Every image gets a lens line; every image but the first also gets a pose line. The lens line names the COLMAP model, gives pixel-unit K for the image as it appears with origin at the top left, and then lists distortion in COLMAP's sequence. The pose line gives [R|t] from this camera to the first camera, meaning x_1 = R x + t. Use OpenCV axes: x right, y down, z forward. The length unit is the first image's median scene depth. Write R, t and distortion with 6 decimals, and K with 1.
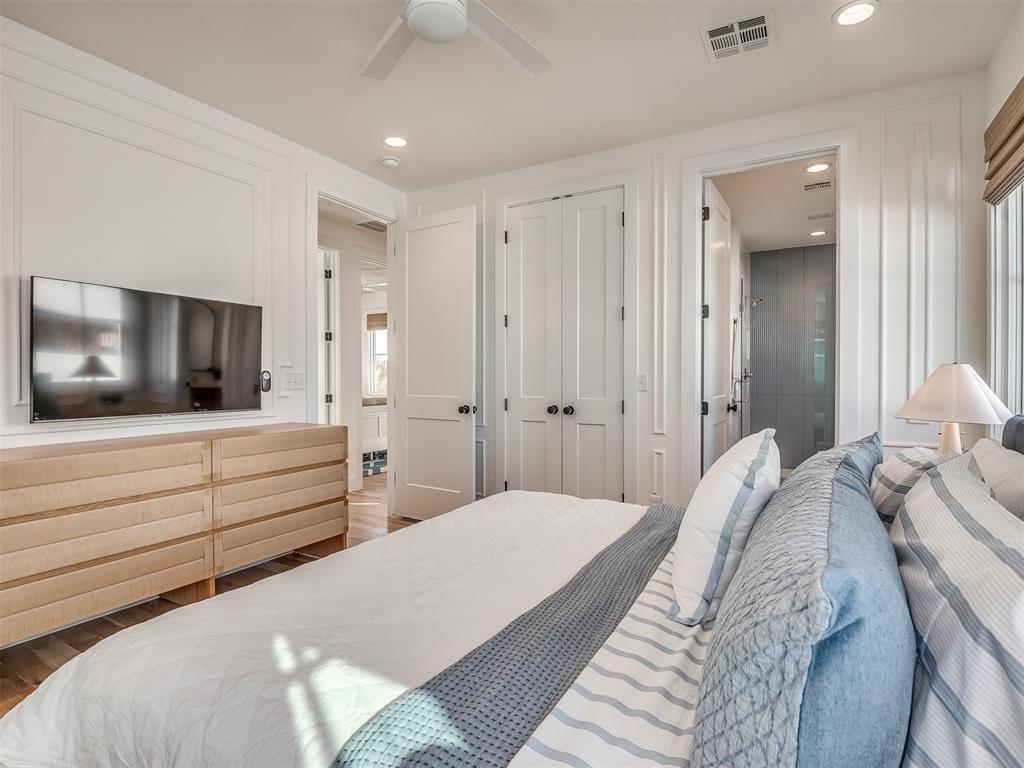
lens RADIAL K [[515.5, 0, 523.8], [0, 515.5, 379.4], [0, 0, 1]] dist [0.017611, -0.017463]
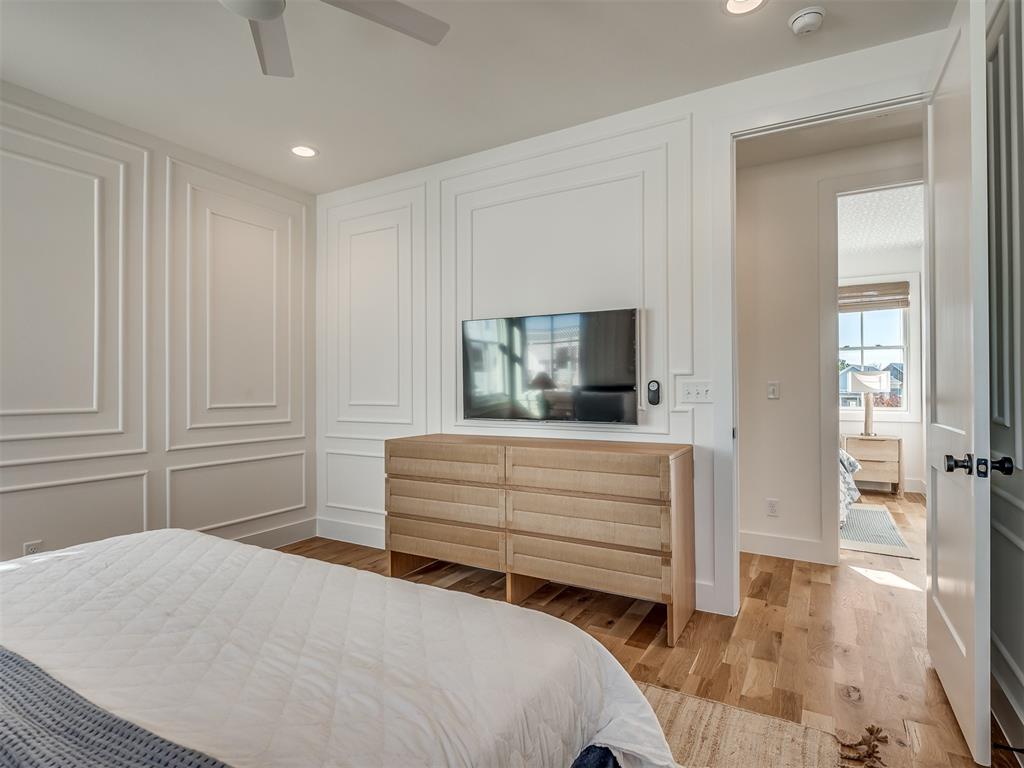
lens RADIAL K [[527.4, 0, 499.7], [0, 527.4, 387.9], [0, 0, 1]] dist [-0.001383, -0.000960]
pose [[-0.034819, -0.009690, -0.999347, 0.502708], [-0.003101, 0.999949, -0.009588, 0.005995], [0.999389, 0.002765, -0.034847, 1.011695]]
